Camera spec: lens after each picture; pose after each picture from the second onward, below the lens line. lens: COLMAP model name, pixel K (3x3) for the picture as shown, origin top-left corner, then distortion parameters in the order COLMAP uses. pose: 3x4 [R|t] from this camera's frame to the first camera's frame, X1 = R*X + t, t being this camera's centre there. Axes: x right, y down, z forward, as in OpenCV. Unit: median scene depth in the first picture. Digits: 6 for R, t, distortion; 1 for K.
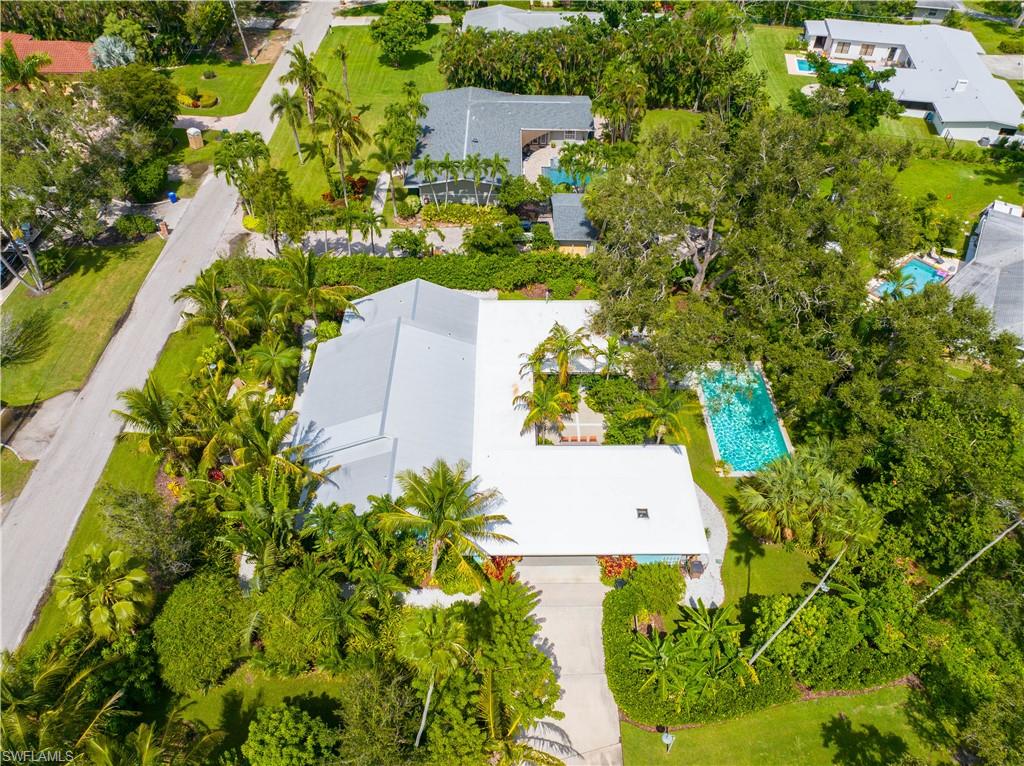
lens RADIAL K [[753.5, 0, 512.0], [0, 753.5, 383.0], [0, 0, 1]] dist [-0.040791, 0.002956]
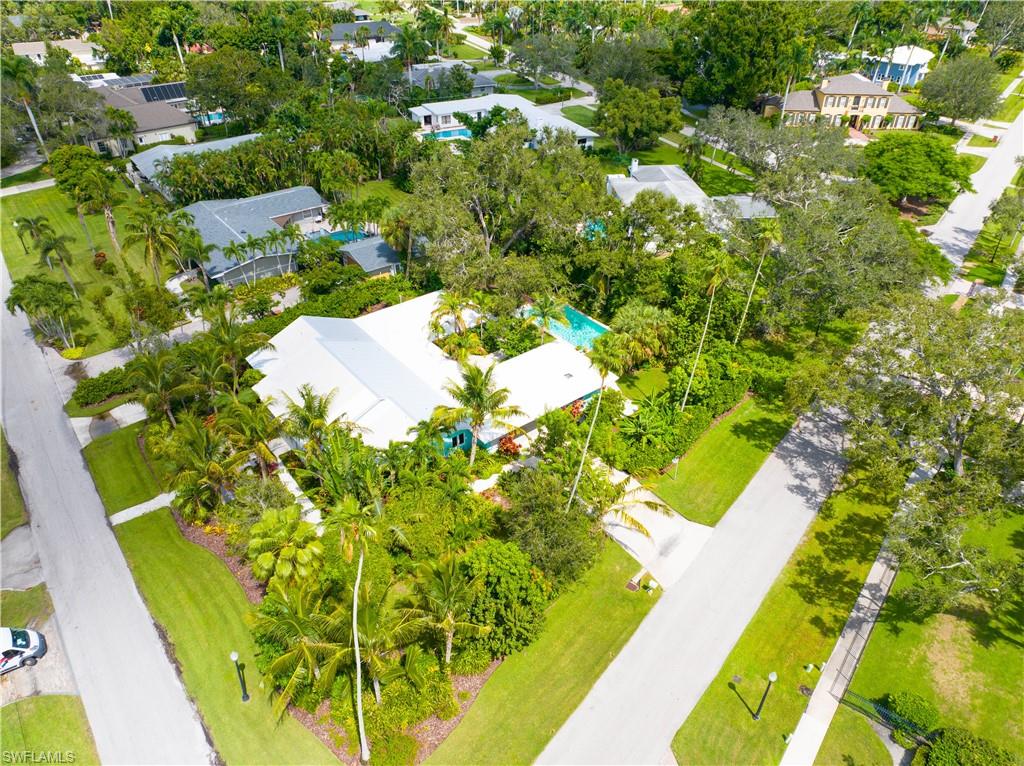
lens RADIAL K [[753.5, 0, 512.0], [0, 753.5, 383.0], [0, 0, 1]] dist [-0.040791, 0.002956]
pose [[0.792880, -0.340598, 0.505306, -0.501789], [0.421379, 0.905457, -0.050872, 0.159702], [-0.440206, 0.253260, 0.861440, -0.161774]]
